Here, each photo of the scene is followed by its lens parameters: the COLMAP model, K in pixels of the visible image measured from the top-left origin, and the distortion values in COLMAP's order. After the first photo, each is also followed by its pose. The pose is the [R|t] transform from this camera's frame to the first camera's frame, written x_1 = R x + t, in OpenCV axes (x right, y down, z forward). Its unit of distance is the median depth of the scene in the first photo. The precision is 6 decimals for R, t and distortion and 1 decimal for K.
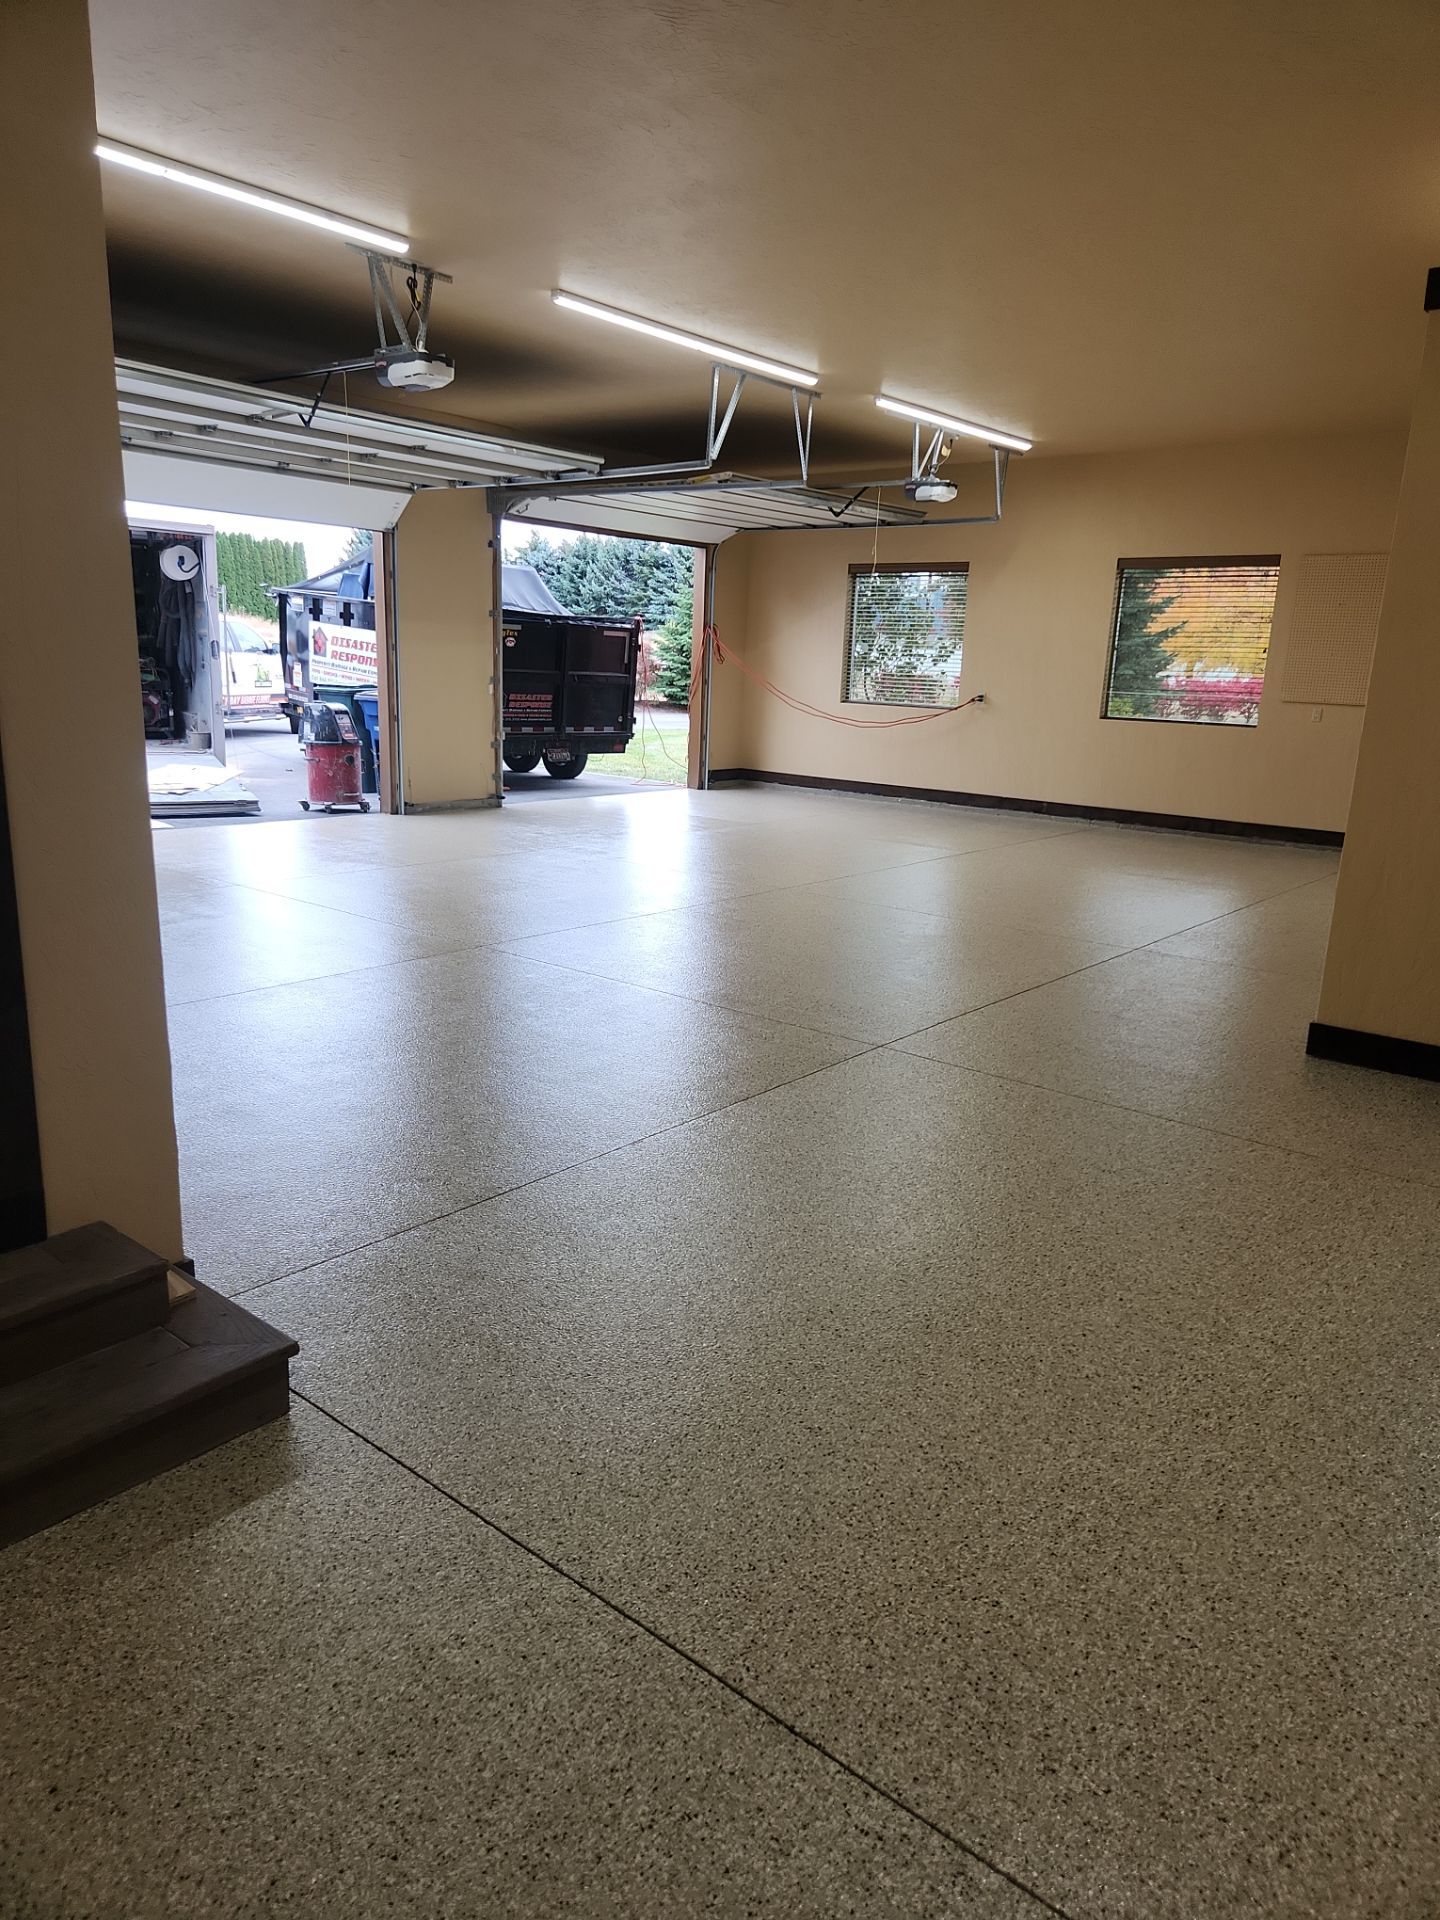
lens RADIAL K [[1273.6, 0, 721.1], [0, 1273.6, 966.6], [0, 0, 1]] dist [0.066053, -0.055662]
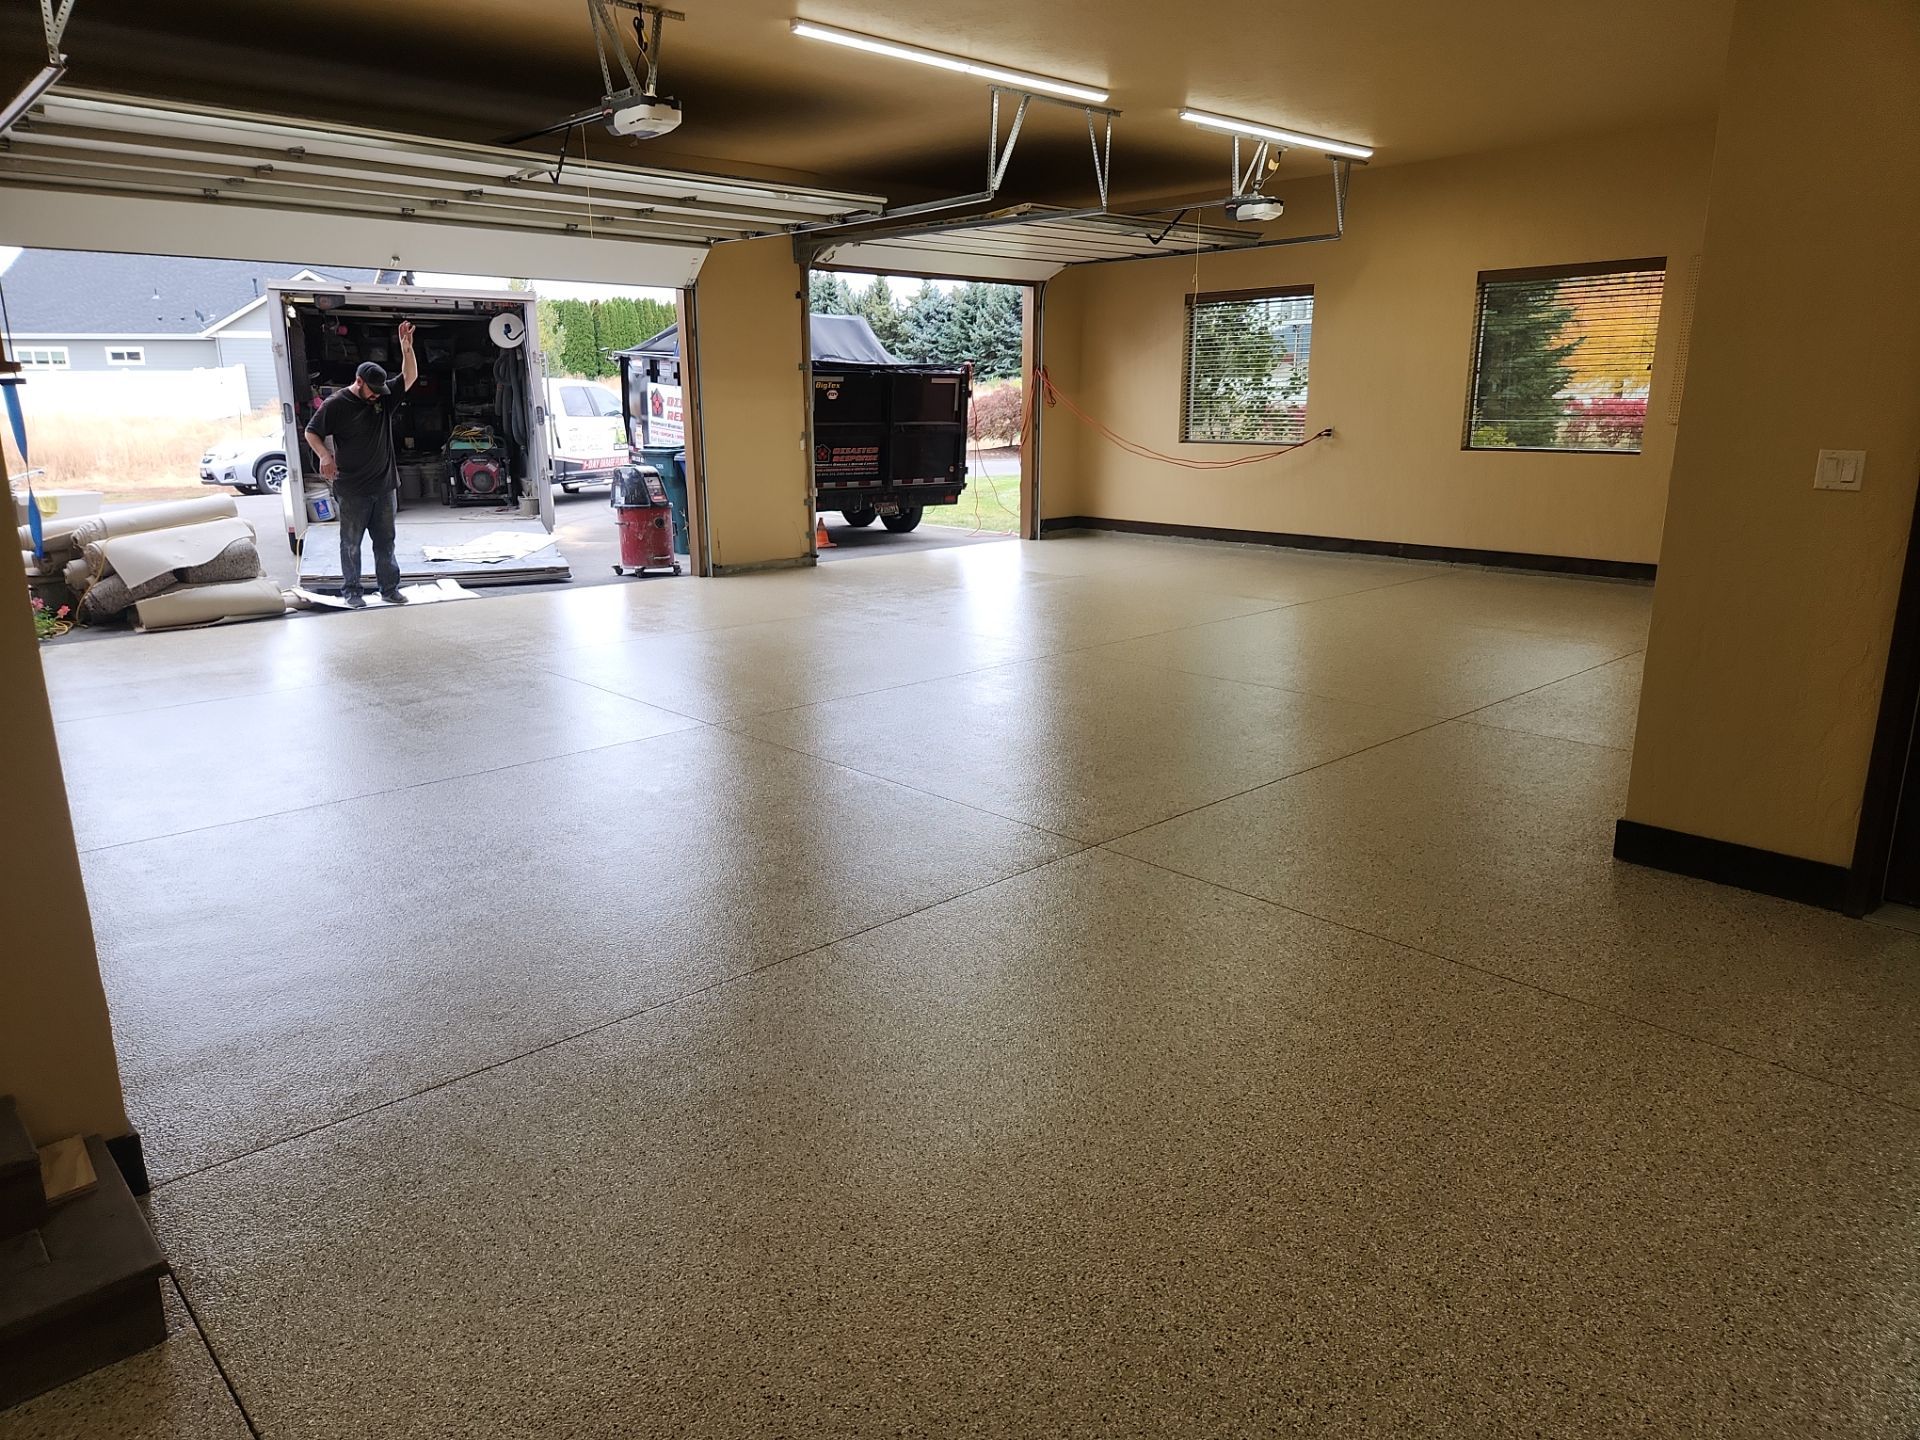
lens RADIAL K [[1282.4, 0, 942.5], [0, 1282.4, 720.1], [0, 0, 1]] dist [0.065457, -0.057682]
pose [[0.990390, -0.009381, -0.137983, 0.060995], [0.010207, 0.999934, 0.005276, -0.012445], [0.137924, -0.006634, 0.990421, 0.047882]]
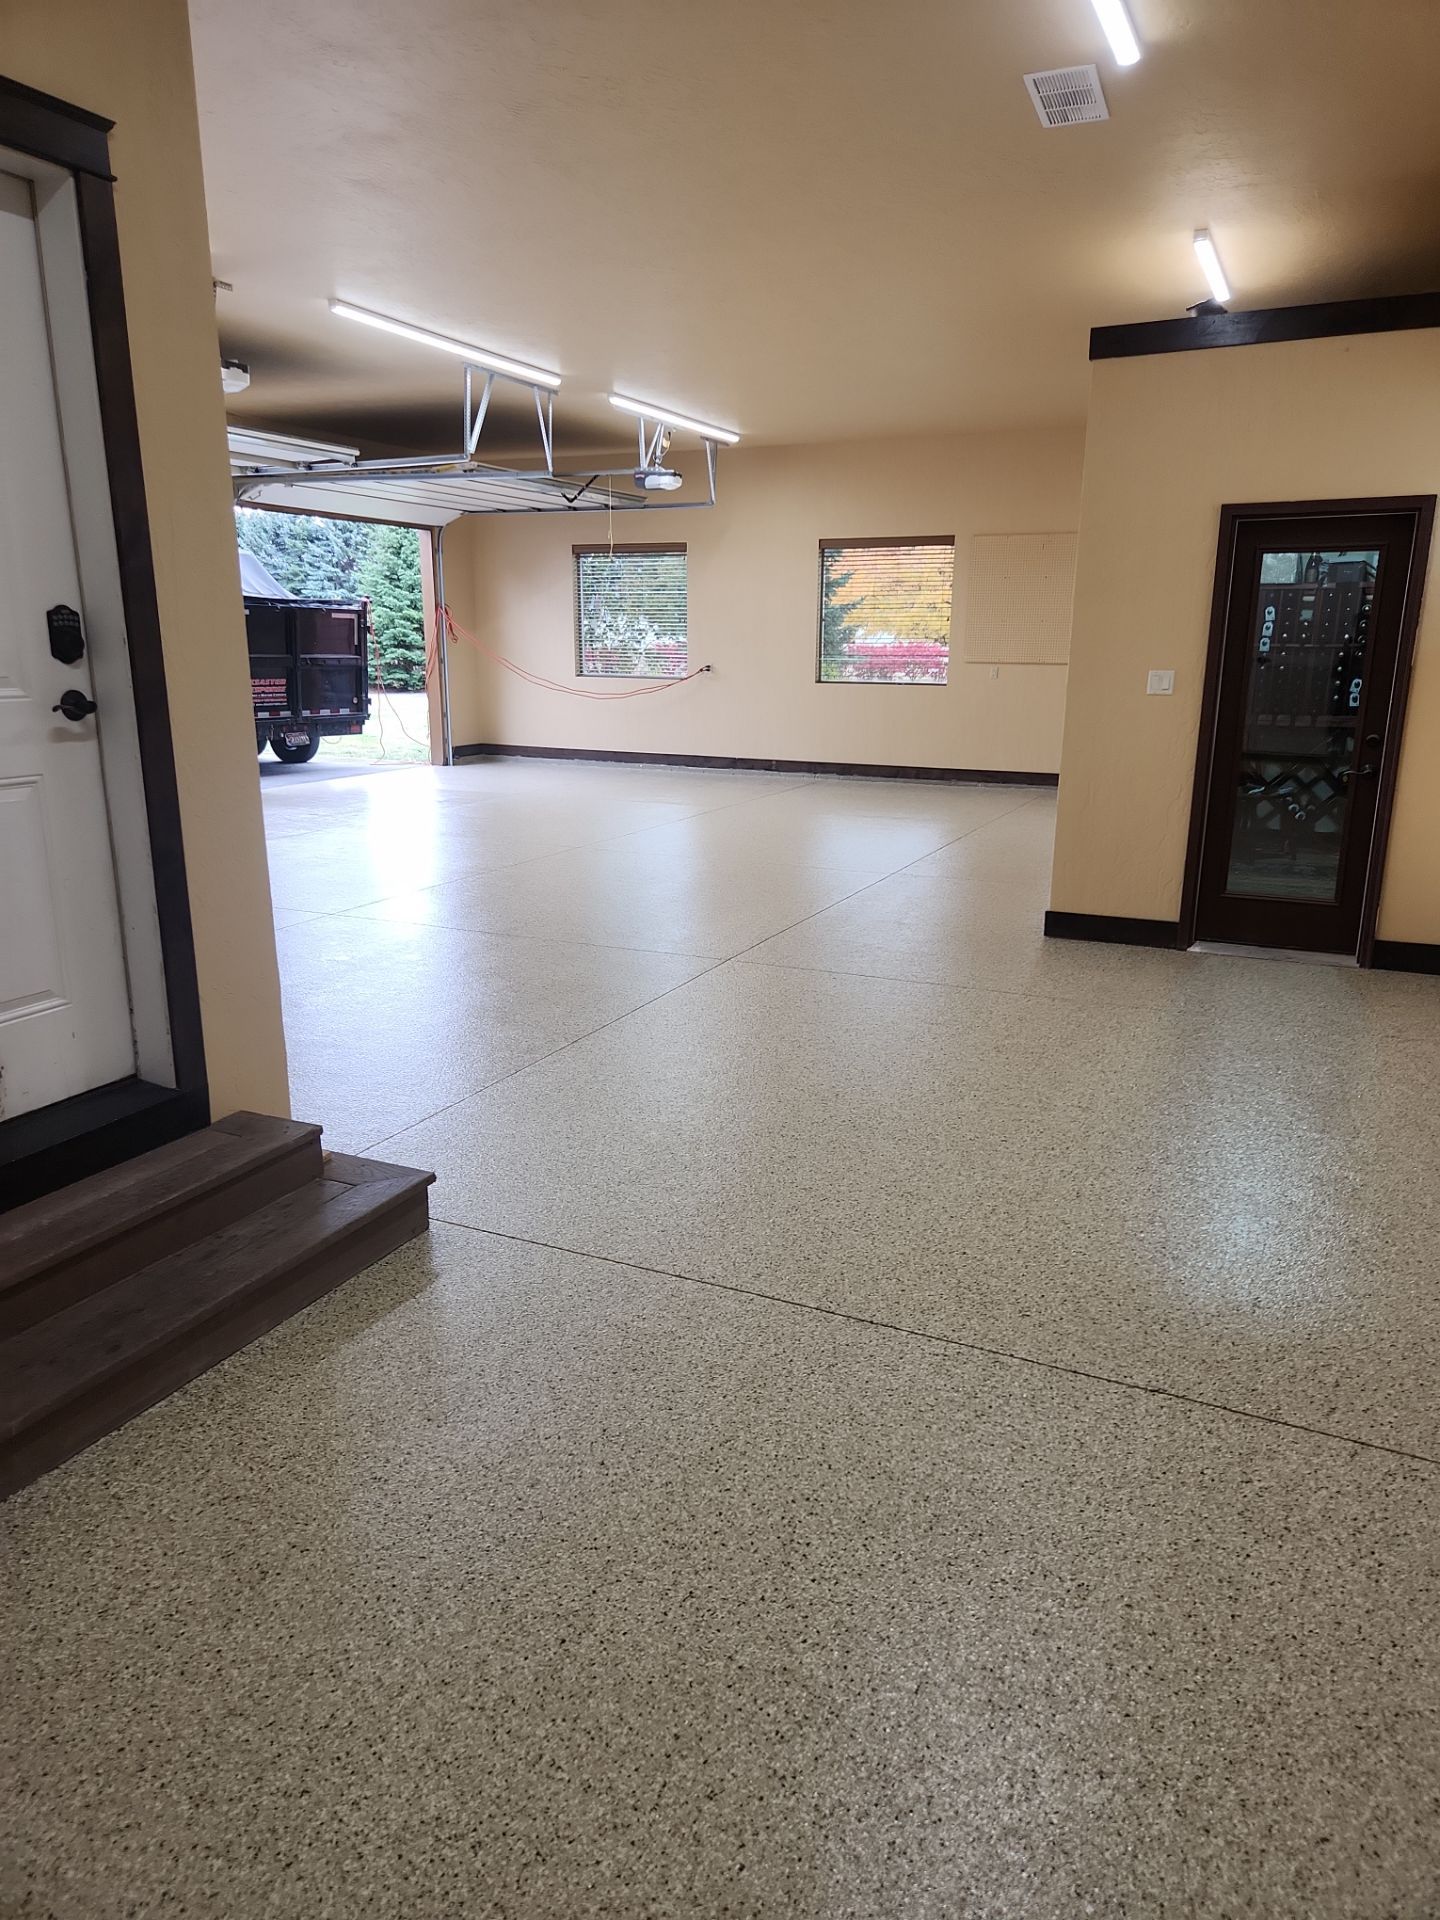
lens RADIAL K [[1273.6, 0, 721.1], [0, 1273.6, 966.6], [0, 0, 1]] dist [0.066053, -0.055662]
pose [[0.968652, -0.091874, 0.230809, -0.068316], [0.087213, 0.995728, 0.030338, 0.013510], [-0.232611, -0.009258, 0.972526, -0.074082]]
